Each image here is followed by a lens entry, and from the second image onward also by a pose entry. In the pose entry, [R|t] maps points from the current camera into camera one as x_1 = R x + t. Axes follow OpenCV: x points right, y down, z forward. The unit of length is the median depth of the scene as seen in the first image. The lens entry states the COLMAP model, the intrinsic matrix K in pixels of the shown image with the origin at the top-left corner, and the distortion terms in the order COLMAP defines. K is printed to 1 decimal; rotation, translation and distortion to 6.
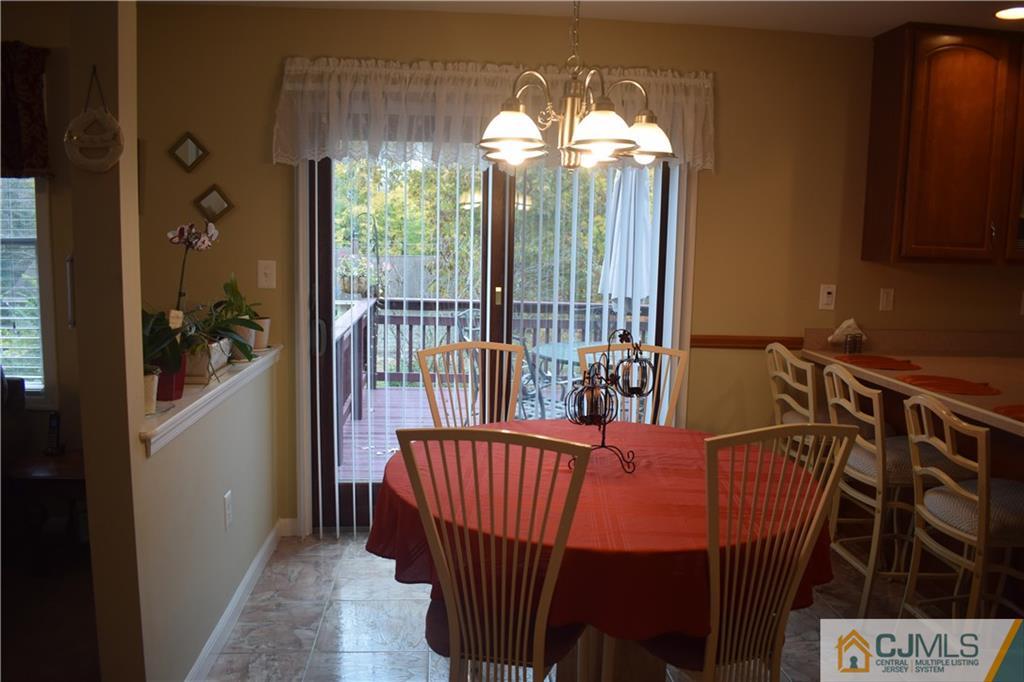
lens RADIAL K [[800.1, 0, 509.8], [0, 800.1, 342.9], [0, 0, 1]] dist [-0.086602, 0.005580]
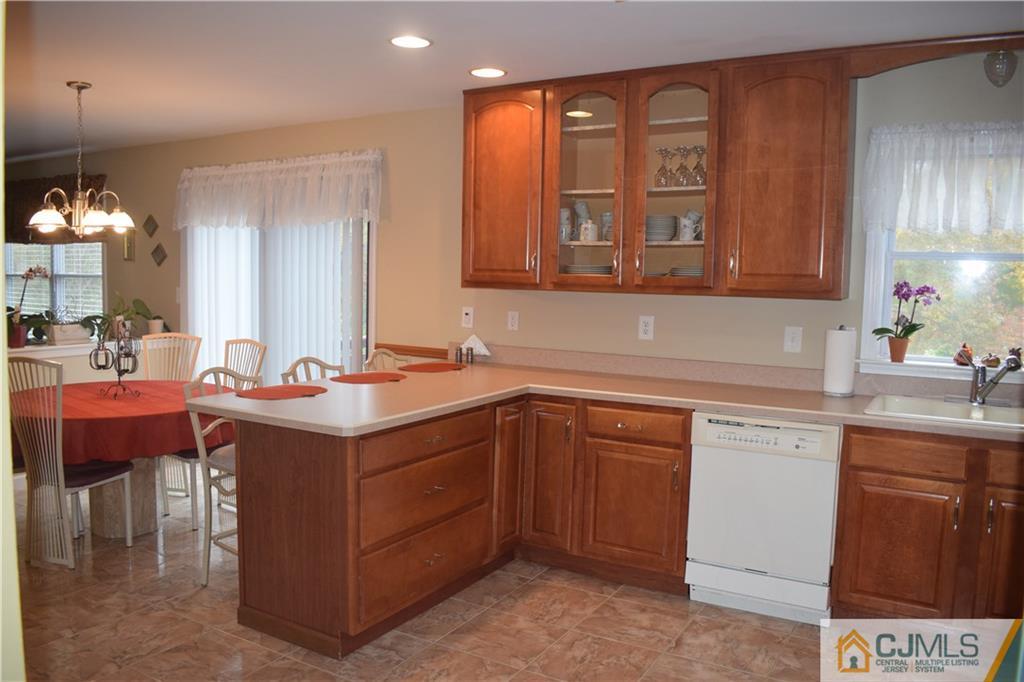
lens RADIAL K [[800.1, 0, 510.5], [0, 800.1, 348.9], [0, 0, 1]] dist [-0.086602, 0.005580]
pose [[0.814572, 0.046177, -0.578221, 1.489492], [-0.075620, 0.996773, -0.026927, 0.022657], [0.575112, 0.065659, 0.815435, 0.052819]]
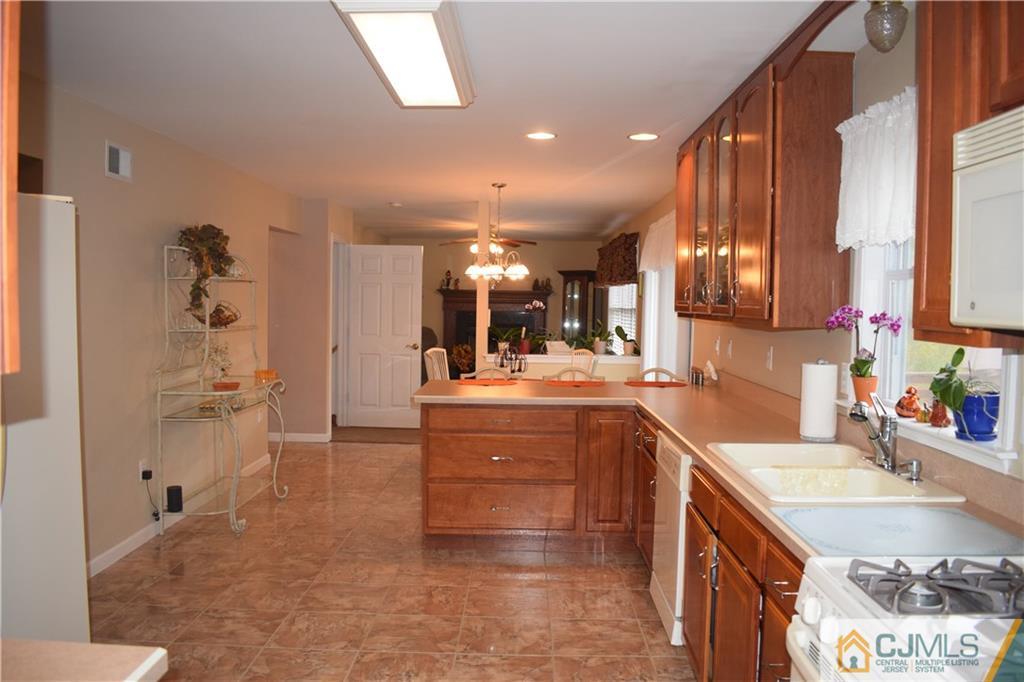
lens RADIAL K [[800.1, 0, 512.9], [0, 800.1, 333.5], [0, 0, 1]] dist [-0.086602, 0.005580]
pose [[-0.097062, 0.019044, -0.995096, 2.279672], [-0.149265, 0.988231, 0.033472, -0.093013], [0.984022, 0.151782, -0.093077, 0.999544]]
